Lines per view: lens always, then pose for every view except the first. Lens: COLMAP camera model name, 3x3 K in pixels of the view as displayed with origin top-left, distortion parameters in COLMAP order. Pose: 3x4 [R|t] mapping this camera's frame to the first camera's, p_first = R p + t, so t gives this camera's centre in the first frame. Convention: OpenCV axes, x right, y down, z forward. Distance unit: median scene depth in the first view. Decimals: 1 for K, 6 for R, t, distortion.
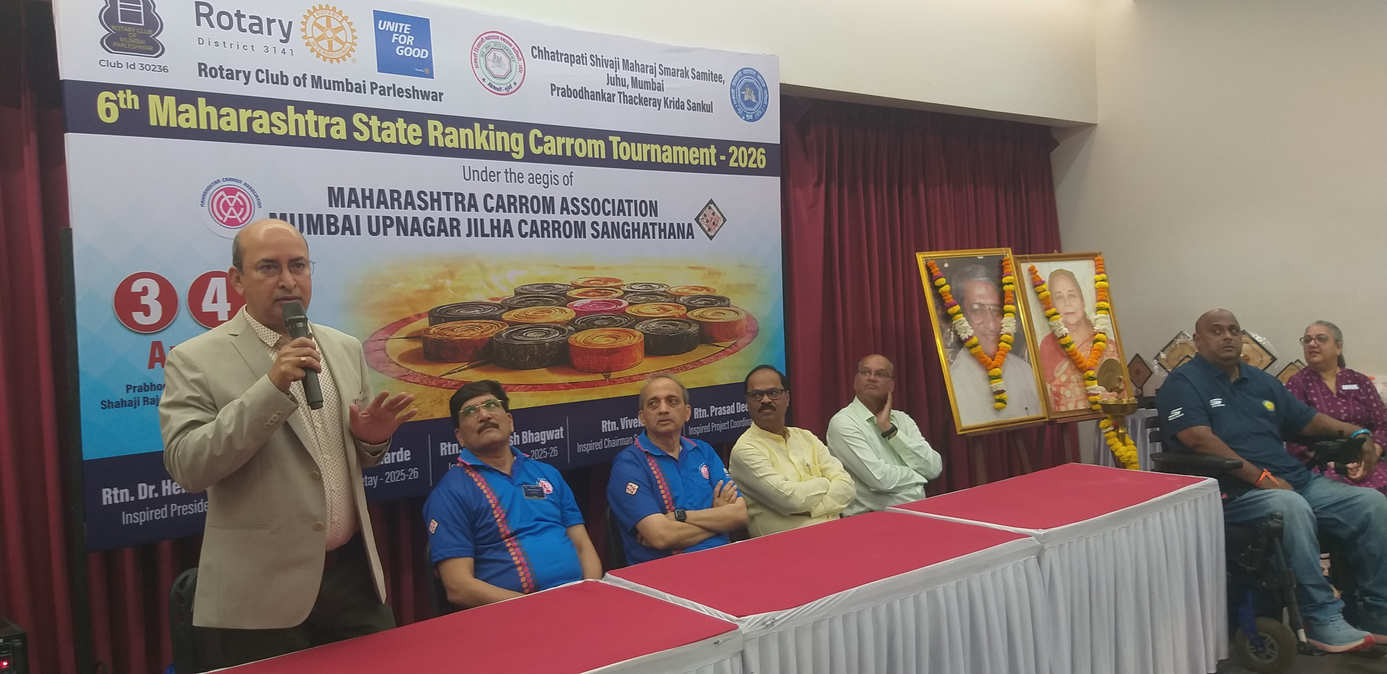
lens RADIAL K [[1065.9, 0, 685.4], [0, 1065.9, 337.1], [0, 0, 1]] dist [0.082164, -0.170199]
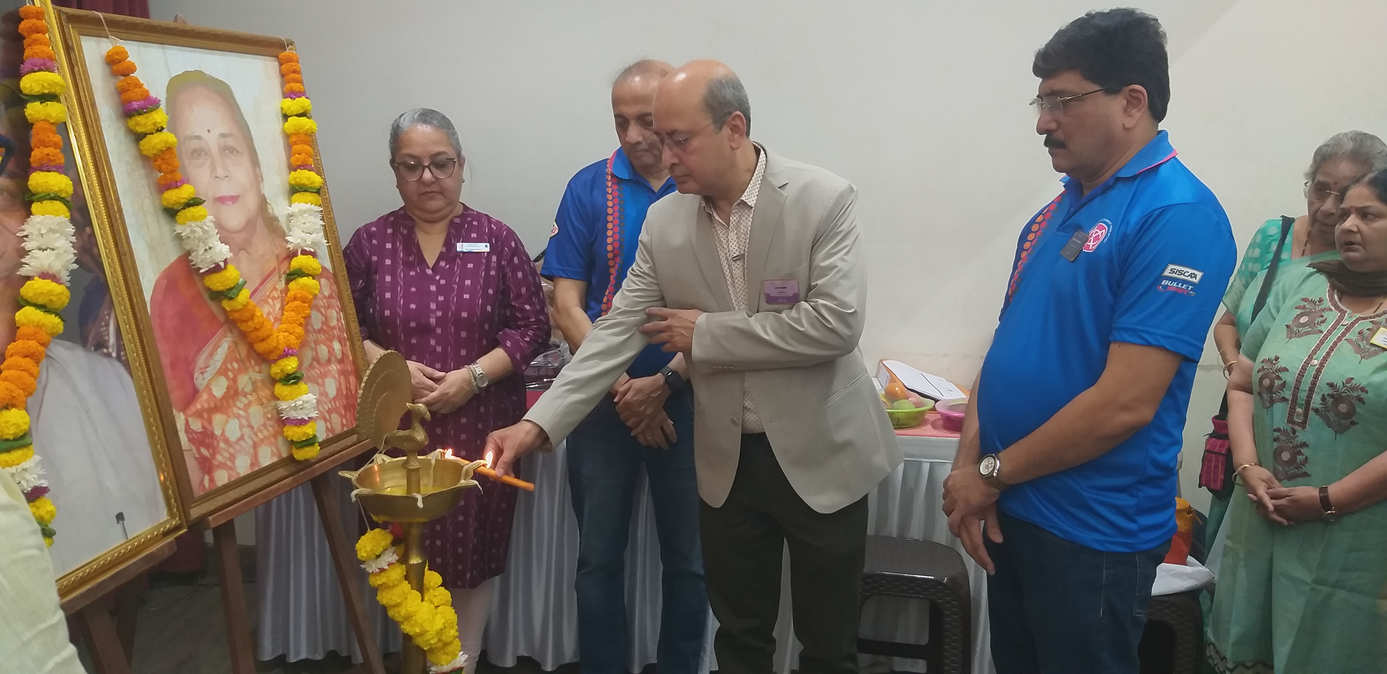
lens RADIAL K [[1065.9, 0, 668.2], [0, 1065.9, 339.6], [0, 0, 1]] dist [0.082164, -0.170199]
pose [[0.668822, -0.066298, 0.740460, 0.228047], [-0.043669, 0.990792, 0.128156, -0.034316], [-0.742139, -0.118049, 0.659769, 0.789866]]
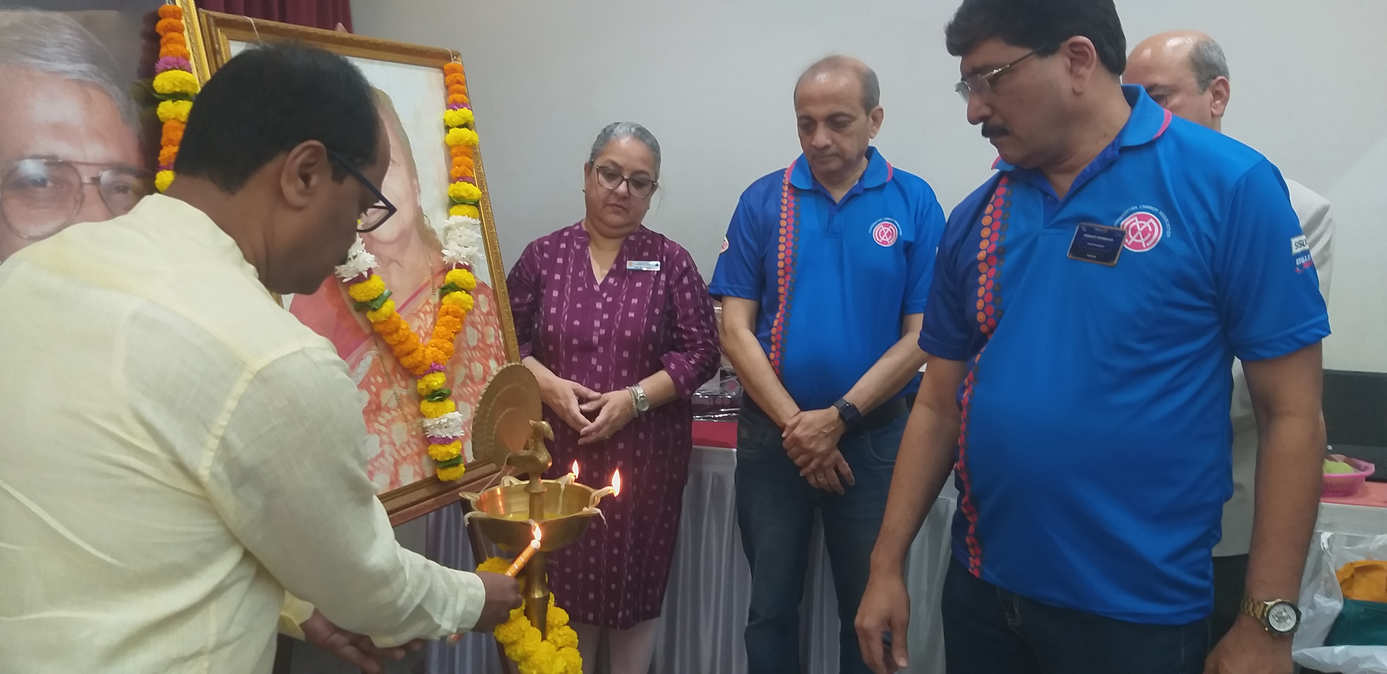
lens RADIAL K [[1065.9, 0, 675.3], [0, 1065.9, 338.8], [0, 0, 1]] dist [0.082164, -0.170199]
pose [[0.811351, -0.024686, 0.584038, 0.281258], [-0.036588, 0.995004, 0.092885, -0.019704], [-0.583413, -0.096731, 0.806395, 0.801770]]
